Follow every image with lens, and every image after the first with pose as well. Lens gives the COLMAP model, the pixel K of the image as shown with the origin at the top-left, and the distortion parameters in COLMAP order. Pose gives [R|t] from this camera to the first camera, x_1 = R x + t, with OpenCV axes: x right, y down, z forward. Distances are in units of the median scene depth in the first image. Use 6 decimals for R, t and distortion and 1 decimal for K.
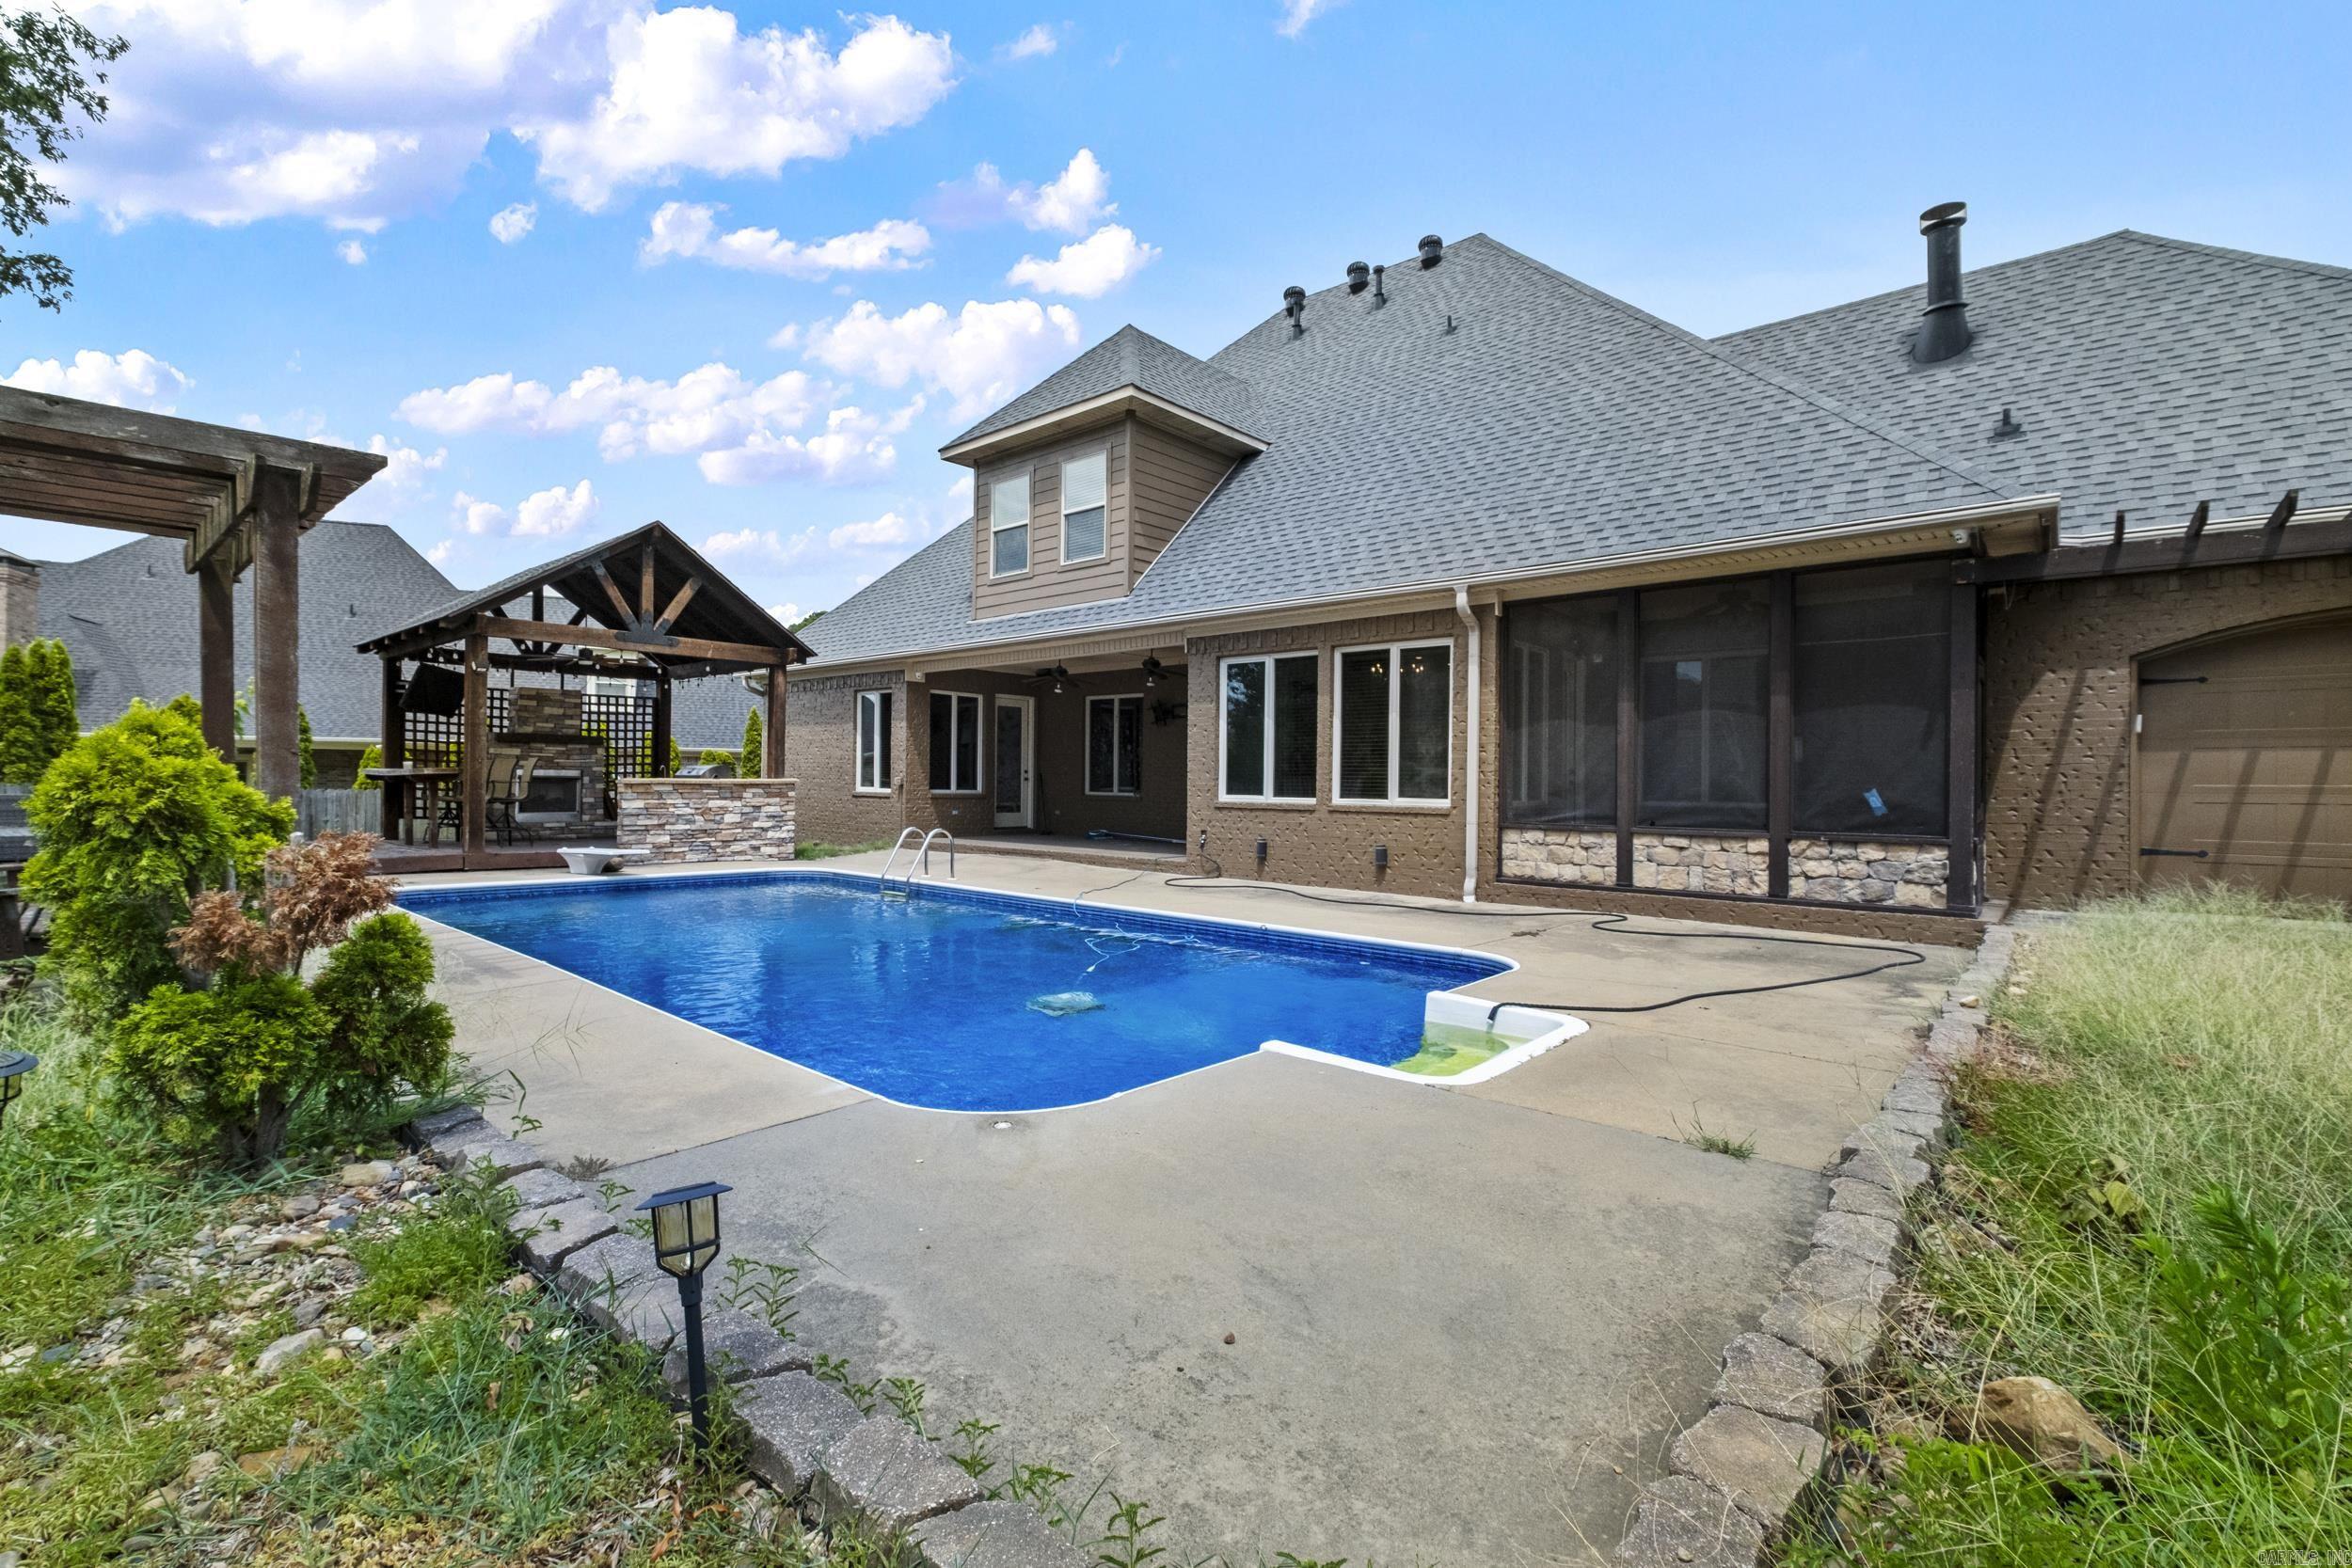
lens RADIAL K [[1025.9, 0, 1156.2], [0, 1025.9, 777.2], [0, 0, 1]] dist [-0.005417, -0.000458]
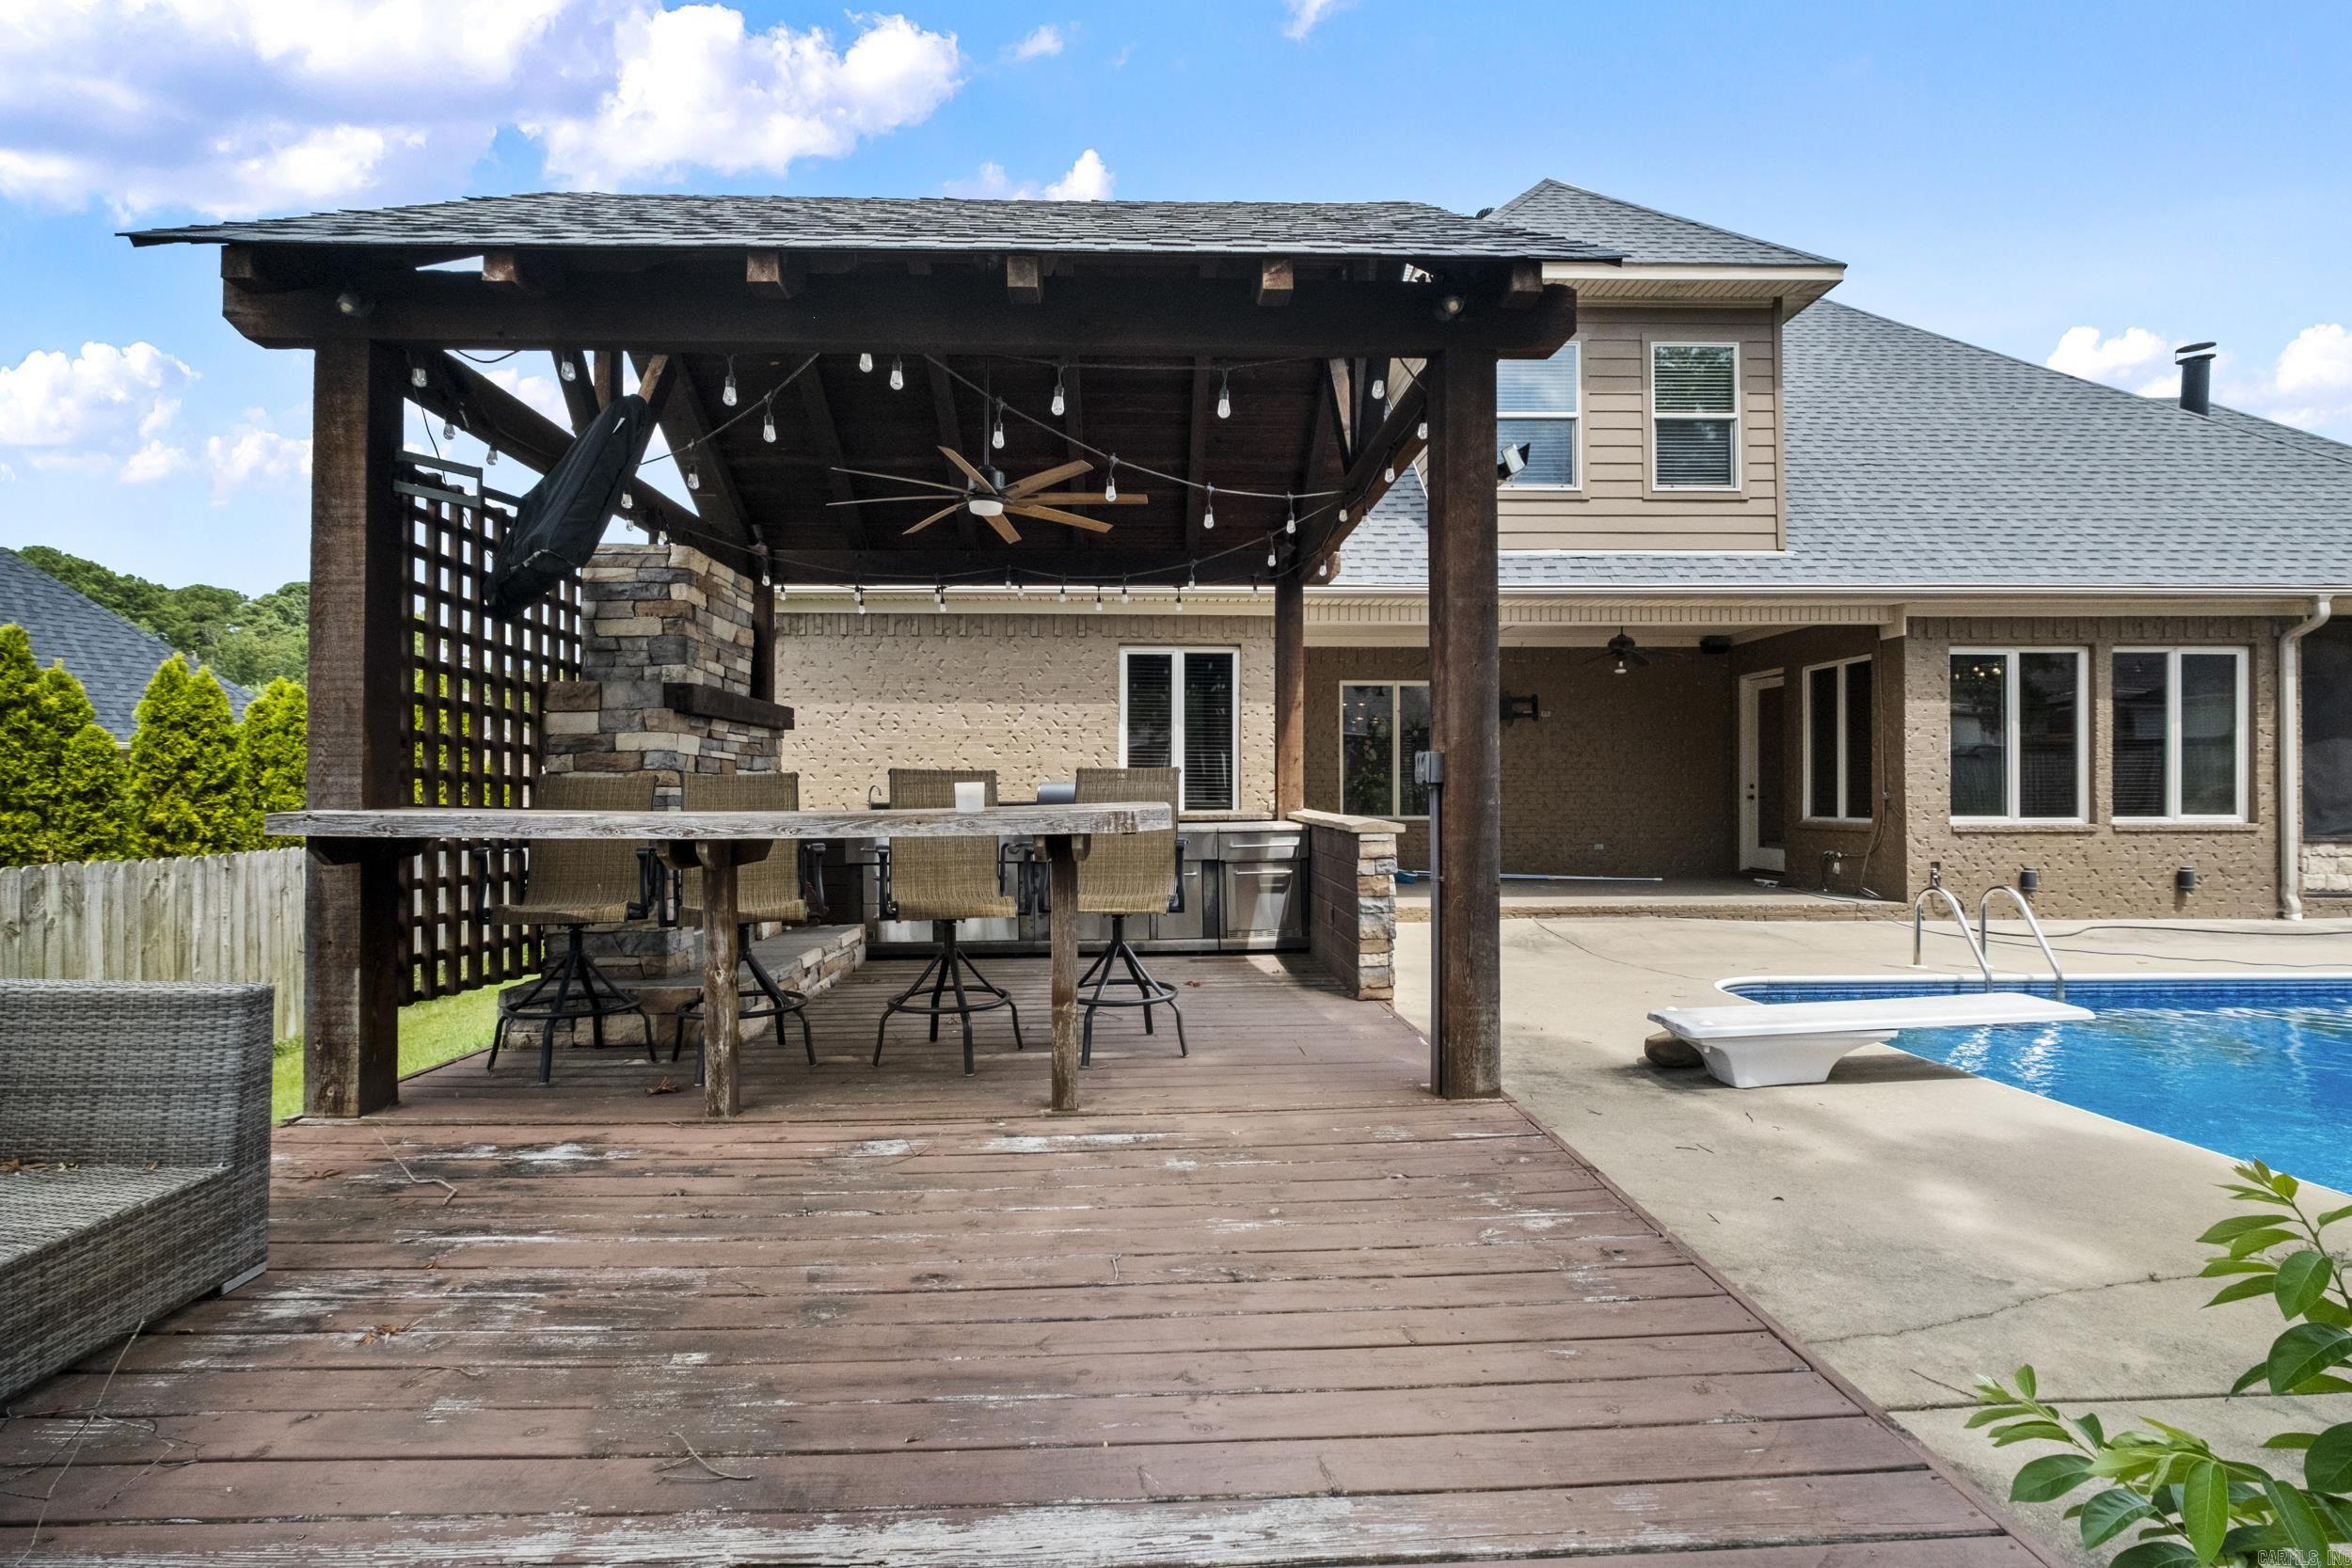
lens RADIAL K [[1016.8, 0, 1154.5], [0, 1016.8, 776.6], [0, 0, 1]] dist [-0.007996, -0.000826]
pose [[0.734733, -0.003133, 0.678349, -0.905440], [0.008458, 0.999954, -0.004542, -0.015489], [-0.678303, 0.009075, 0.734726, 0.821291]]
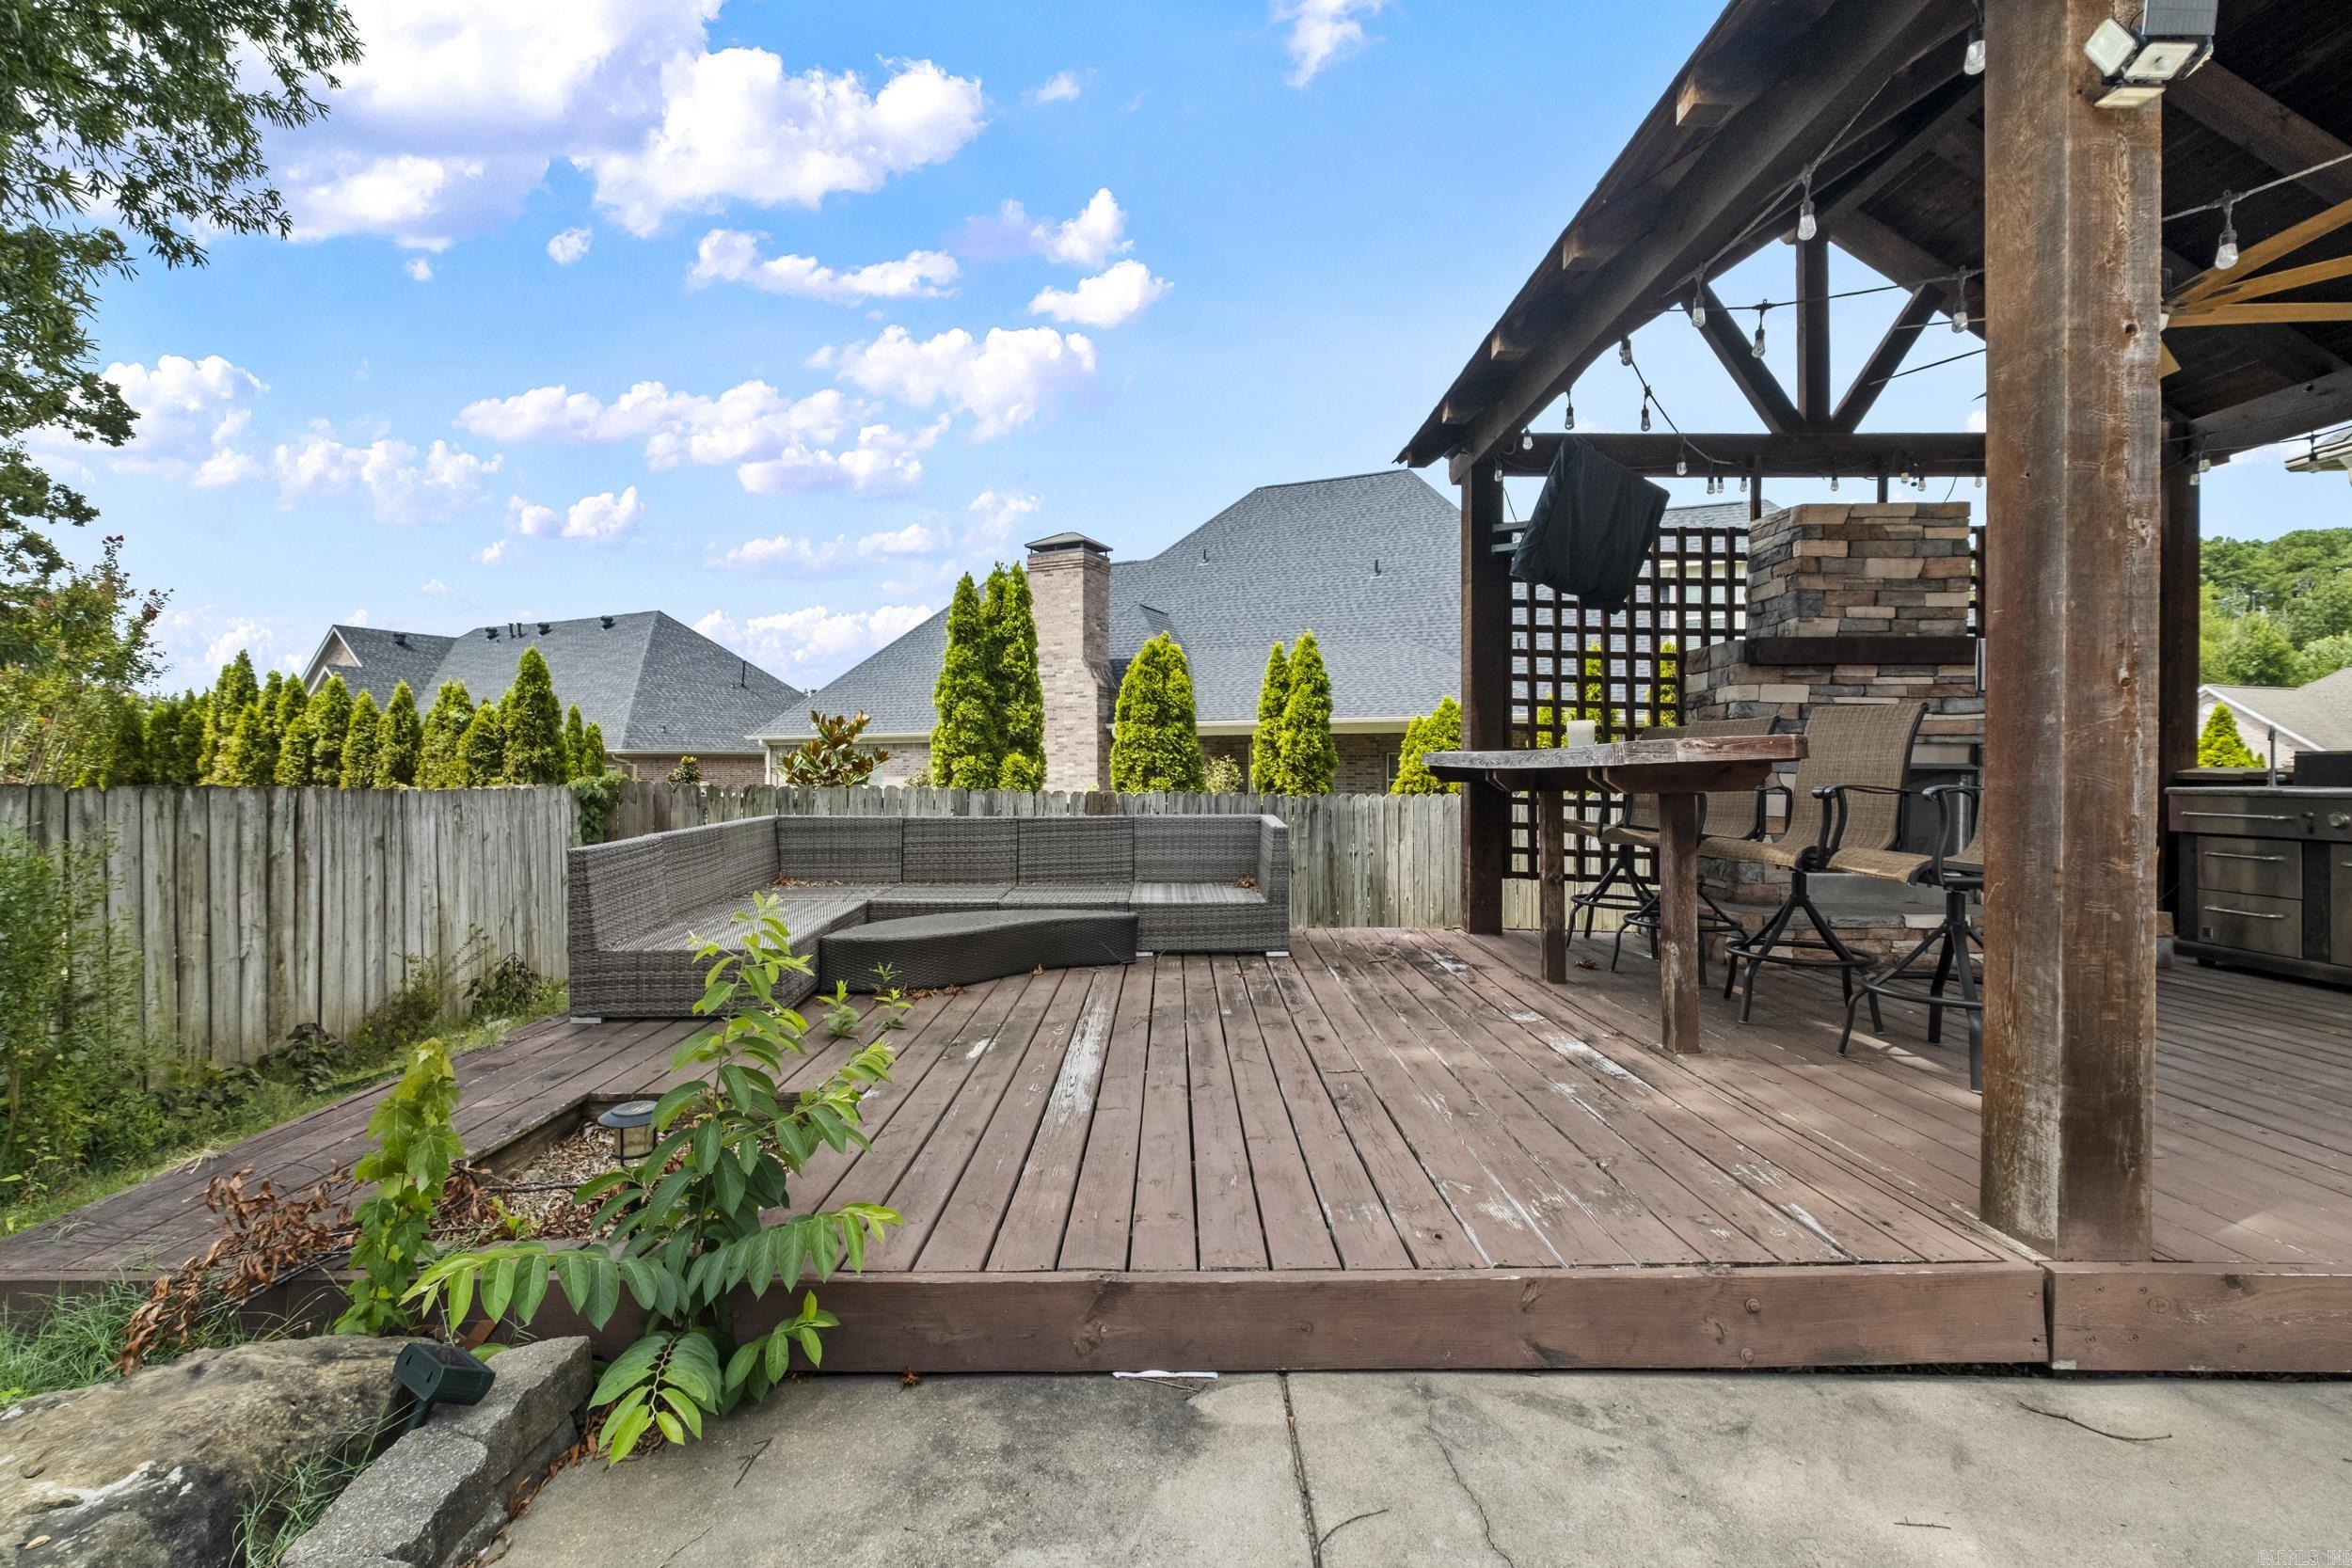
lens RADIAL K [[1028.5, 0, 1160.5], [0, 1028.5, 774.7], [0, 0, 1]] dist [-0.003906, -0.000529]
pose [[0.645539, -0.004560, -0.763714, -0.616984], [0.011904, 0.999921, 0.004092, -0.002847], [0.763635, -0.011733, 0.645542, 0.762056]]
